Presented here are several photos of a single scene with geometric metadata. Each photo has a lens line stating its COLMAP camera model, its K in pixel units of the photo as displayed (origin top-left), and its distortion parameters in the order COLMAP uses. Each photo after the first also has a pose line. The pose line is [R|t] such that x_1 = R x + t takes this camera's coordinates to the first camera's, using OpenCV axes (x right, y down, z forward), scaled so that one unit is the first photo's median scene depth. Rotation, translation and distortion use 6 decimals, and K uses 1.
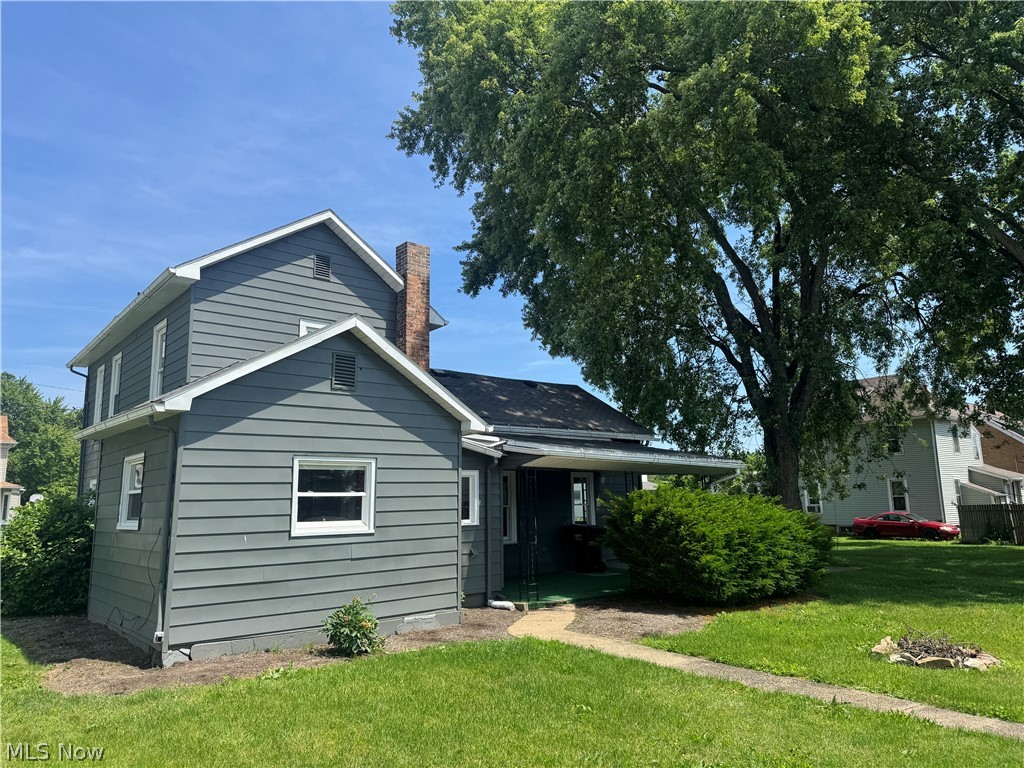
lens RADIAL K [[710.4, 0, 512.5], [0, 710.4, 384.7], [0, 0, 1]] dist [0.100641, -0.146399]
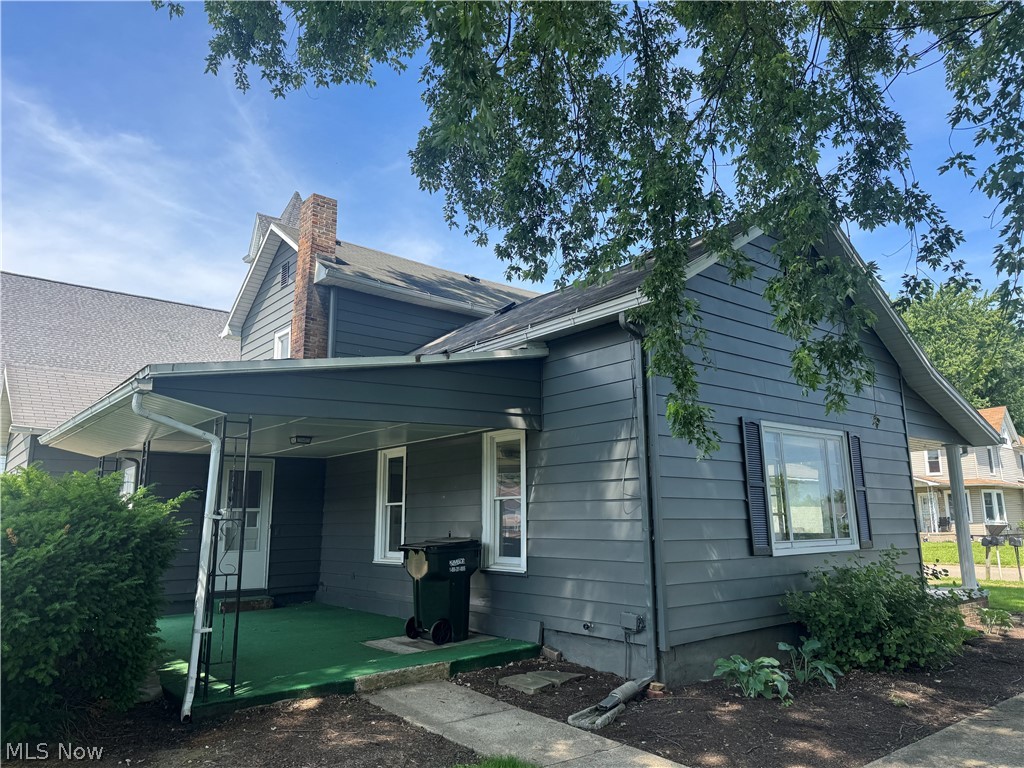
lens RADIAL K [[713.0, 0, 515.4], [0, 713.0, 384.3], [0, 0, 1]] dist [0.123679, -0.189629]
pose [[-0.010874, -0.169209, -0.985520, 0.844086], [0.174254, 0.970178, -0.168497, 0.257343], [0.984641, -0.173563, 0.018936, 1.473661]]
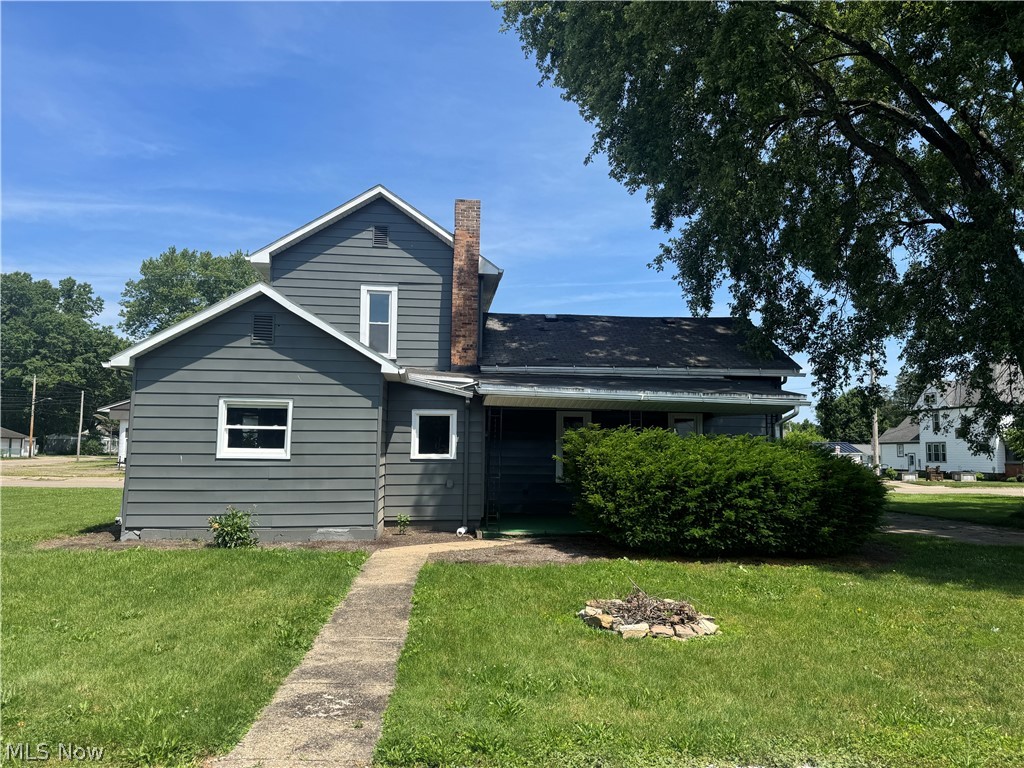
lens RADIAL K [[703.7, 0, 519.5], [0, 703.7, 393.1], [0, 0, 1]] dist [0.086818, -0.118025]
pose [[0.832105, -0.018932, -0.554295, 0.634189], [0.066719, 0.995576, 0.066154, 0.031603], [0.550591, -0.092029, 0.829687, 0.170799]]
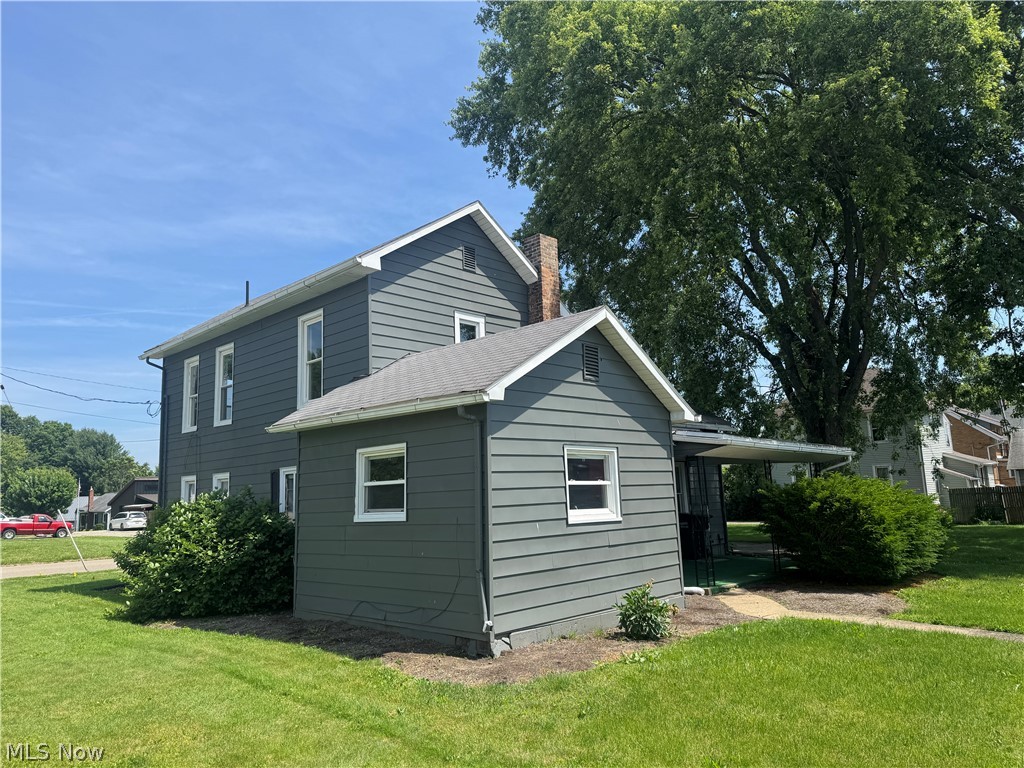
lens RADIAL K [[713.0, 0, 515.4], [0, 713.0, 384.3], [0, 0, 1]] dist [0.123679, -0.189629]
pose [[0.994031, -0.002893, 0.109060, -0.356651], [0.001953, 0.999960, 0.008728, 0.002890], [-0.109081, -0.008463, 0.993997, 0.000955]]
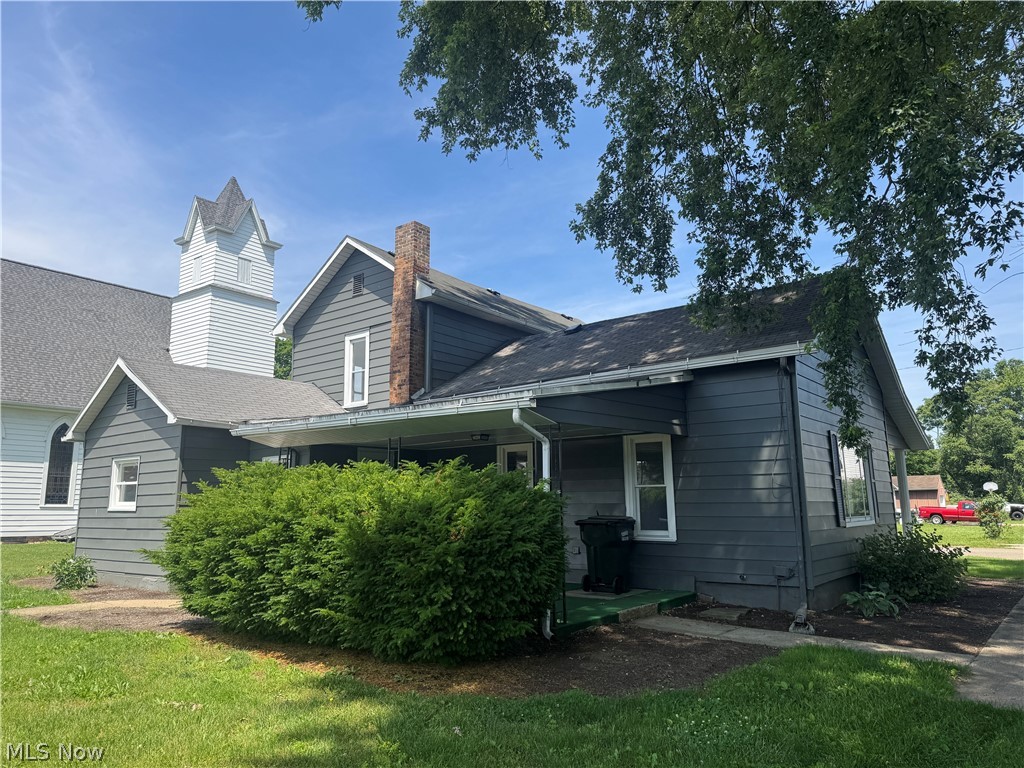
lens RADIAL K [[710.4, 0, 512.5], [0, 710.4, 384.7], [0, 0, 1]] dist [0.100641, -0.146399]
pose [[0.199363, -0.149963, -0.968383, 1.011971], [0.167125, 0.978946, -0.117192, 0.196994], [0.965569, -0.138477, 0.220228, 1.107389]]
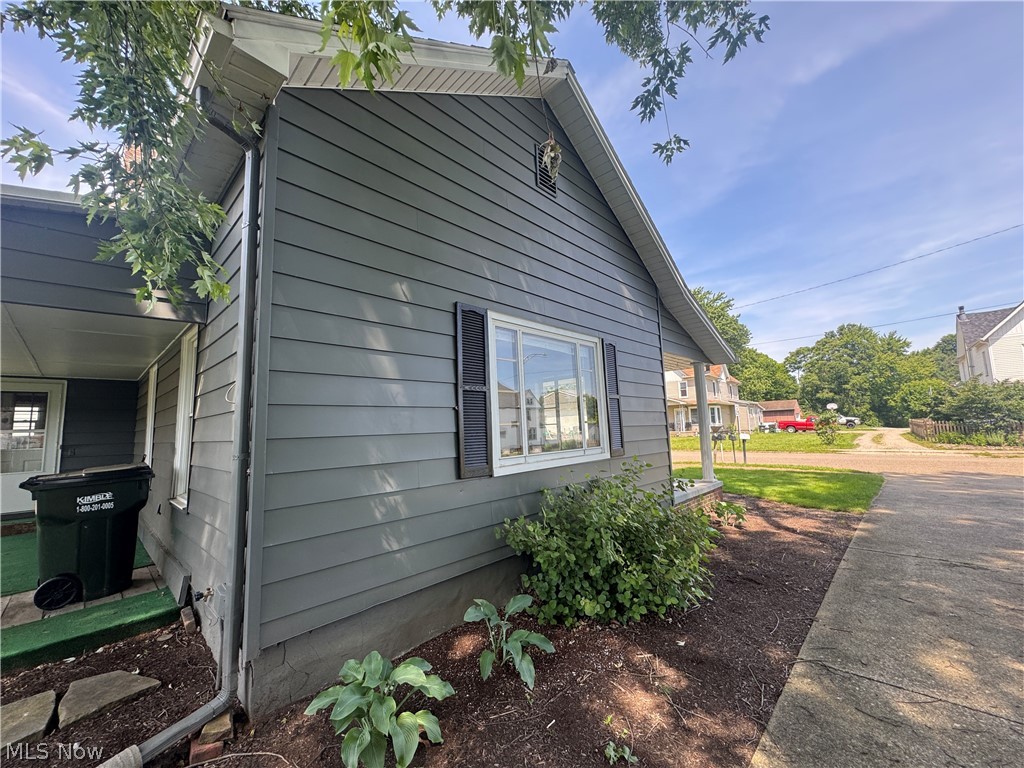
lens RADIAL K [[410.5, 0, 510.2], [0, 410.5, 383.5], [0, 0, 1]] dist [-0.002671, 0.000038]
pose [[0.110294, -0.094269, -0.989418, 0.490448], [0.195304, 0.978139, -0.071423, 0.293712], [0.974521, -0.185360, 0.126294, 1.664633]]
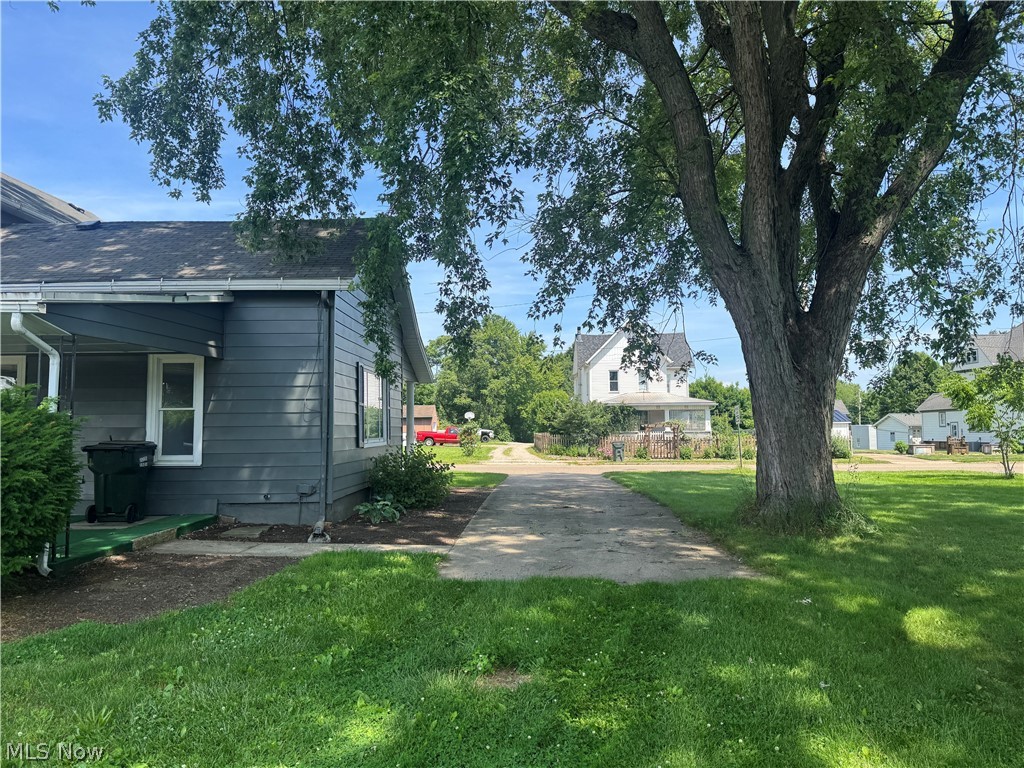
lens RADIAL K [[703.7, 0, 519.5], [0, 703.7, 393.1], [0, 0, 1]] dist [0.086818, -0.118025]
pose [[0.753223, -0.019833, -0.657466, 1.020318], [0.100198, 0.991340, 0.084887, 0.195754], [0.650089, -0.129815, 0.748687, 1.088373]]
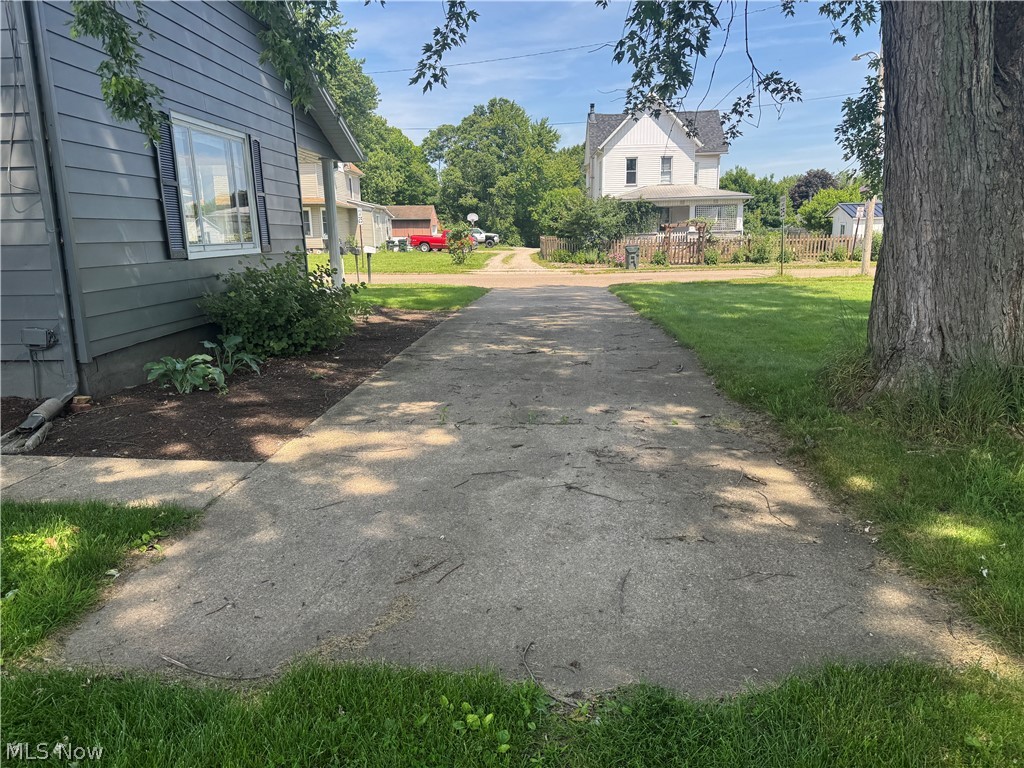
lens RADIAL K [[709.3, 0, 518.1], [0, 709.3, 392.1], [0, 0, 1]] dist [0.122872, -0.146603]
pose [[0.738117, 0.154041, -0.656852, 0.822020], [0.111968, 0.932117, 0.344415, 0.259639], [0.665317, -0.327765, 0.670763, 1.418067]]
